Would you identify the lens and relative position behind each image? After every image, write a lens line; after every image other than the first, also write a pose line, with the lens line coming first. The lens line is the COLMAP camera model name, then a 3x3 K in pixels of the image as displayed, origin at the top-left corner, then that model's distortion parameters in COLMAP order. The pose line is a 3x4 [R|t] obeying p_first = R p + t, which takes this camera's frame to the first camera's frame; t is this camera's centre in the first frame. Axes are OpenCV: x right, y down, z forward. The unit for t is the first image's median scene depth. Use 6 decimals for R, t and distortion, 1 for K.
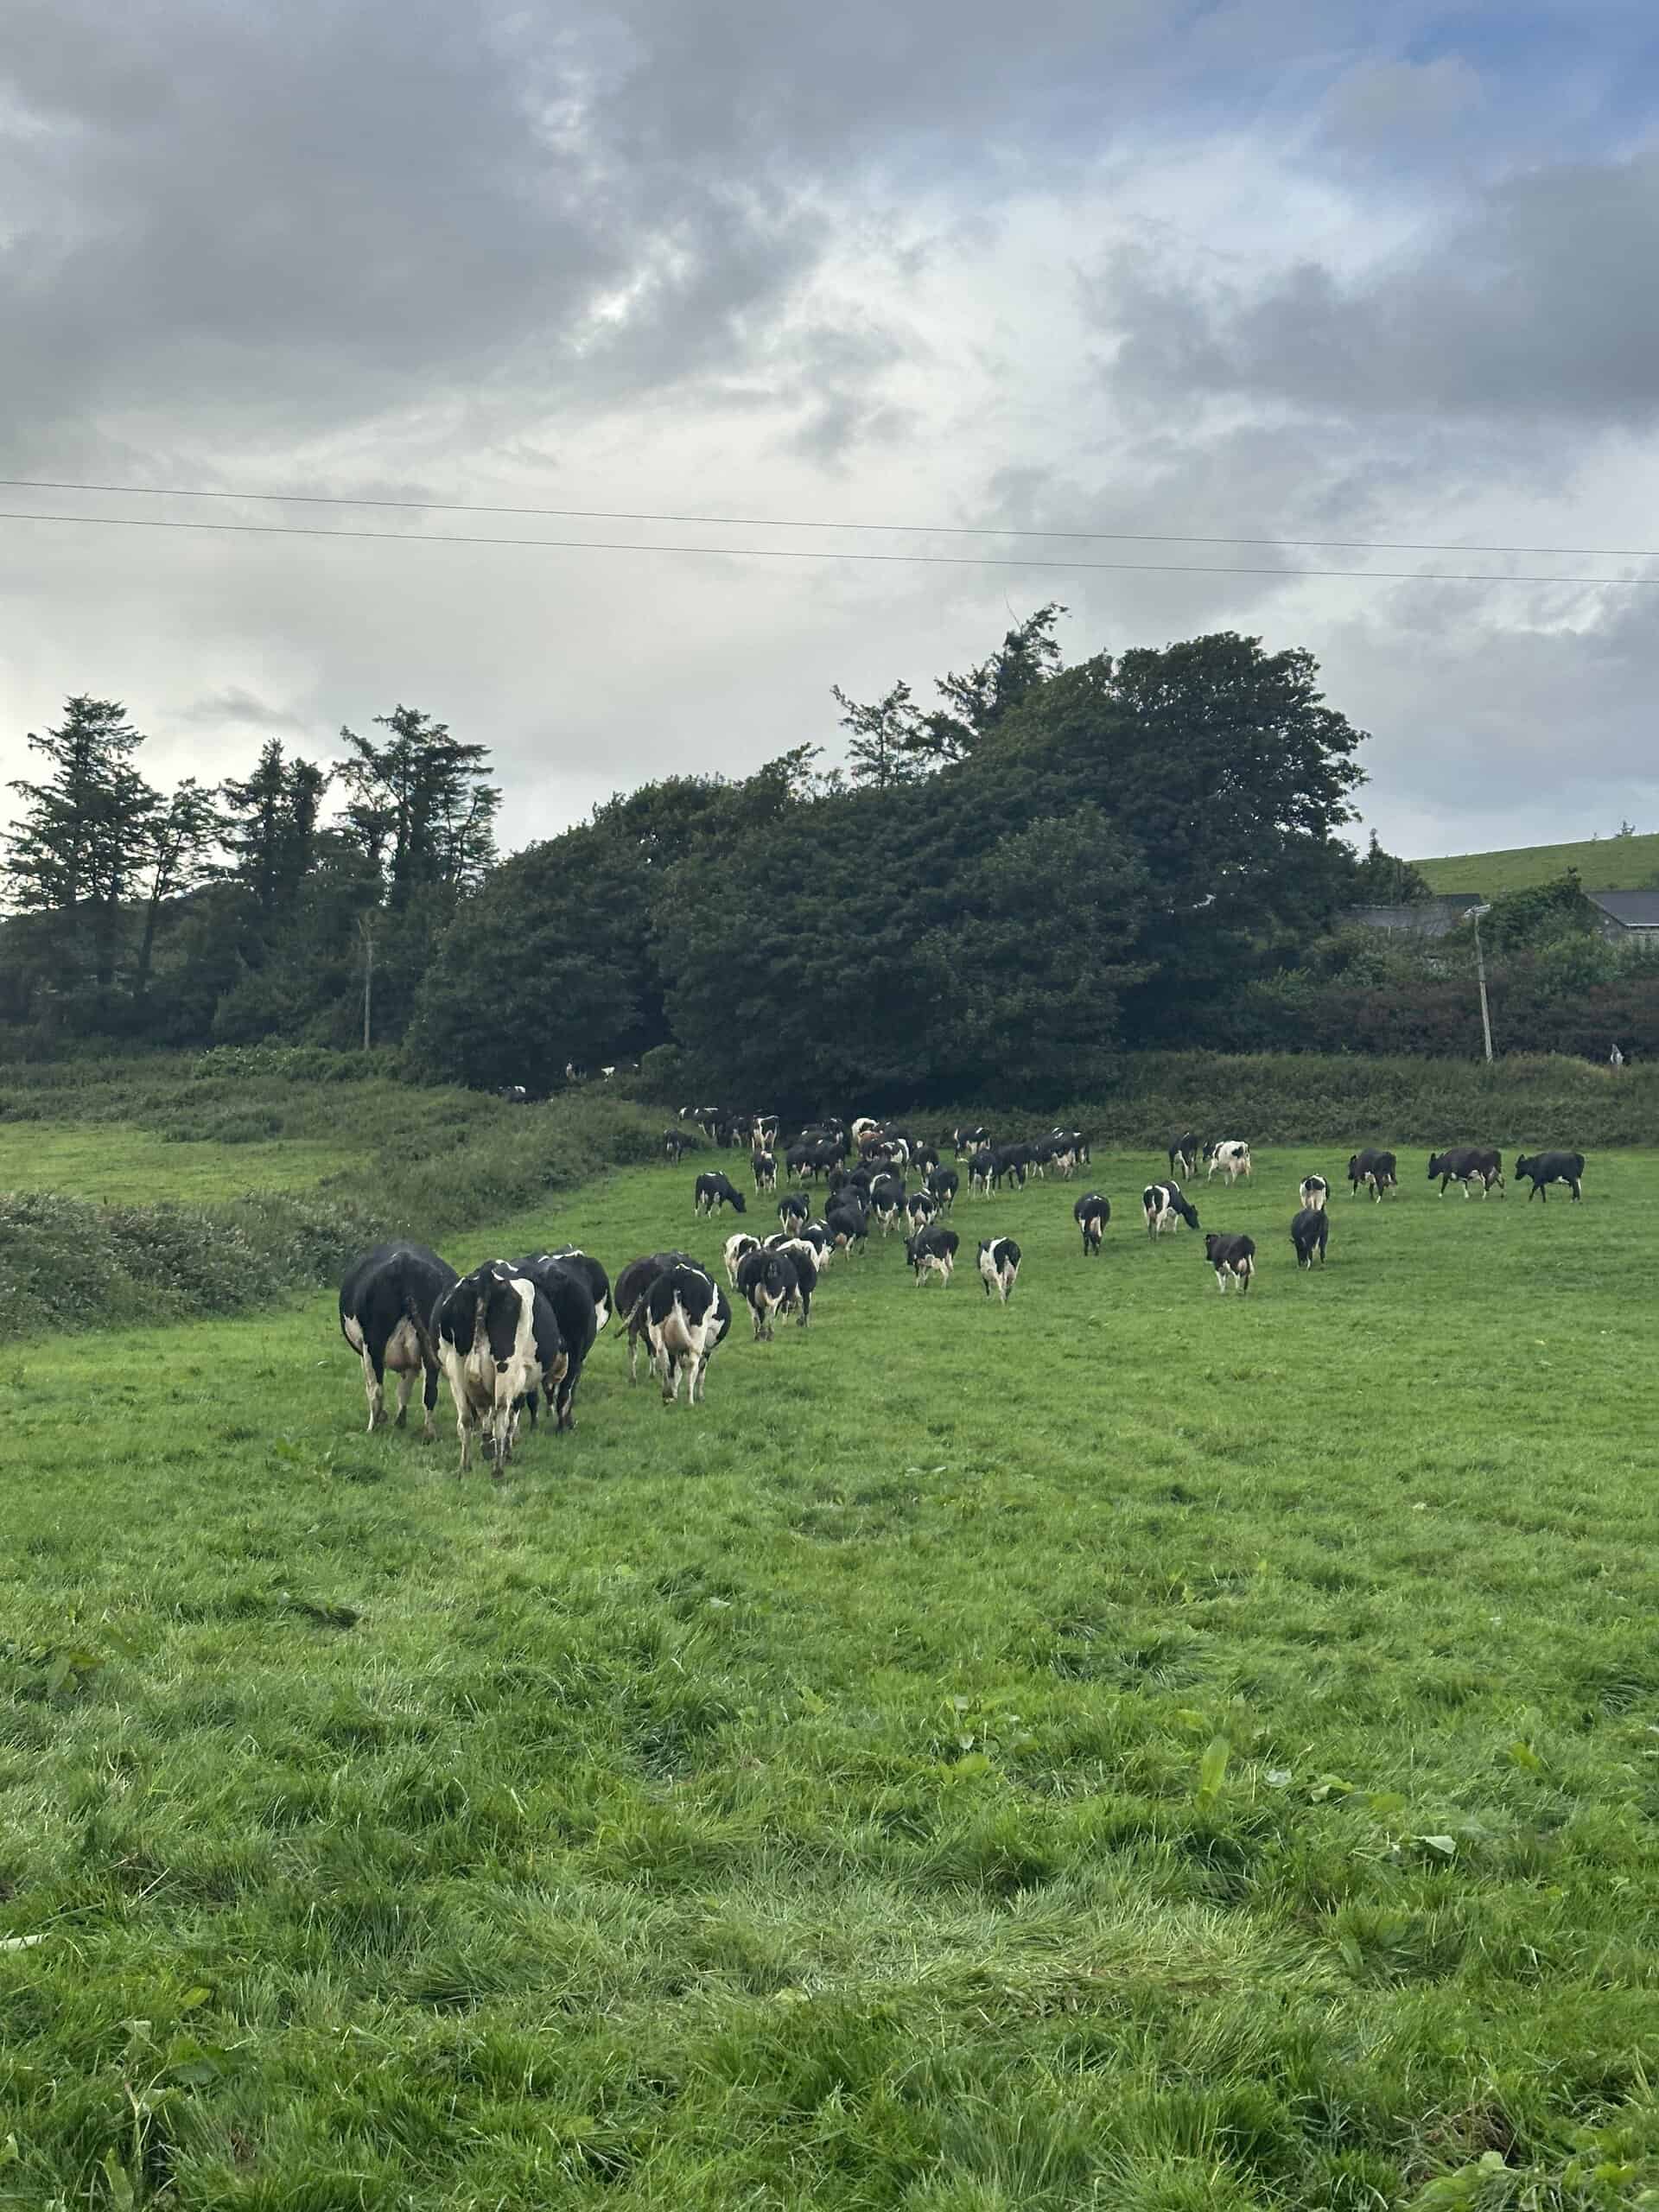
lens RADIAL K [[3135.4, 0, 827.9], [0, 3135.4, 1112.8], [0, 0, 1]] dist [0.063893, 0.000000]
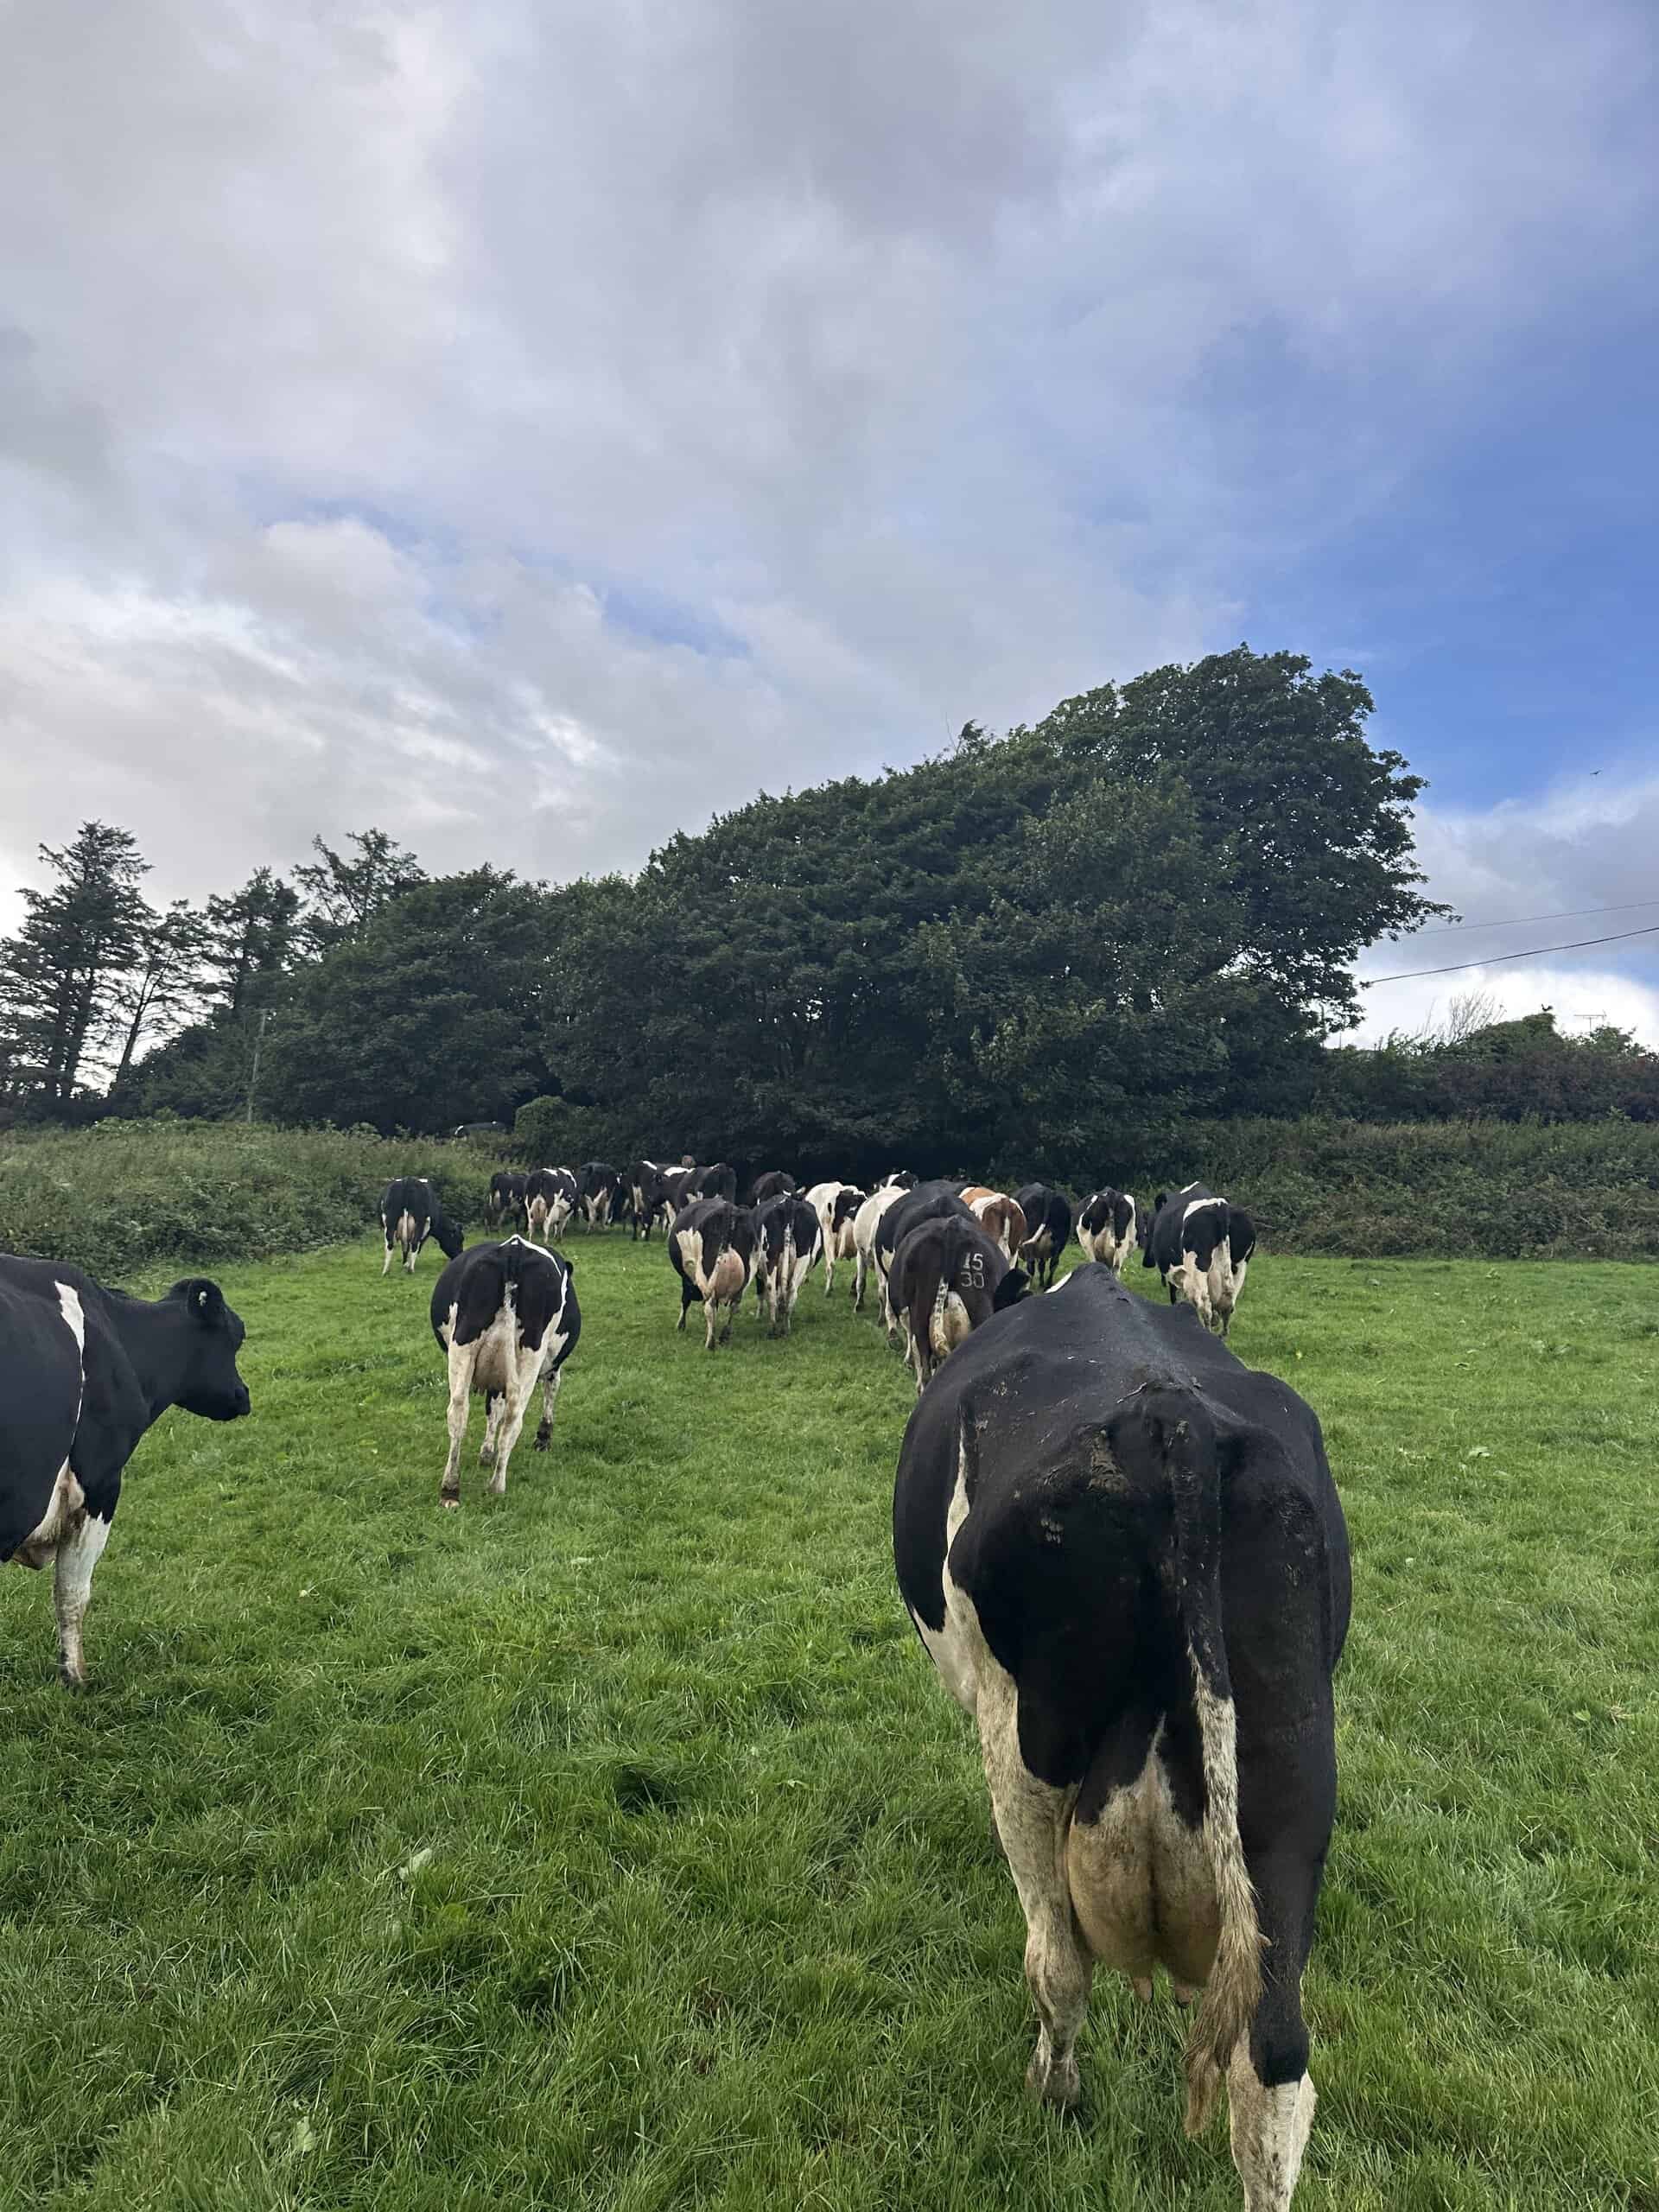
lens RADIAL K [[1546.9, 0, 830.8], [0, 1546.9, 1107.5], [0, 0, 1]] dist [0.002586, -0.016953]
pose [[0.997343, 0.054465, 0.048382, -0.001662], [-0.048807, 0.992590, -0.111276, 0.014515], [-0.054084, 0.108619, 0.992611, 0.491722]]
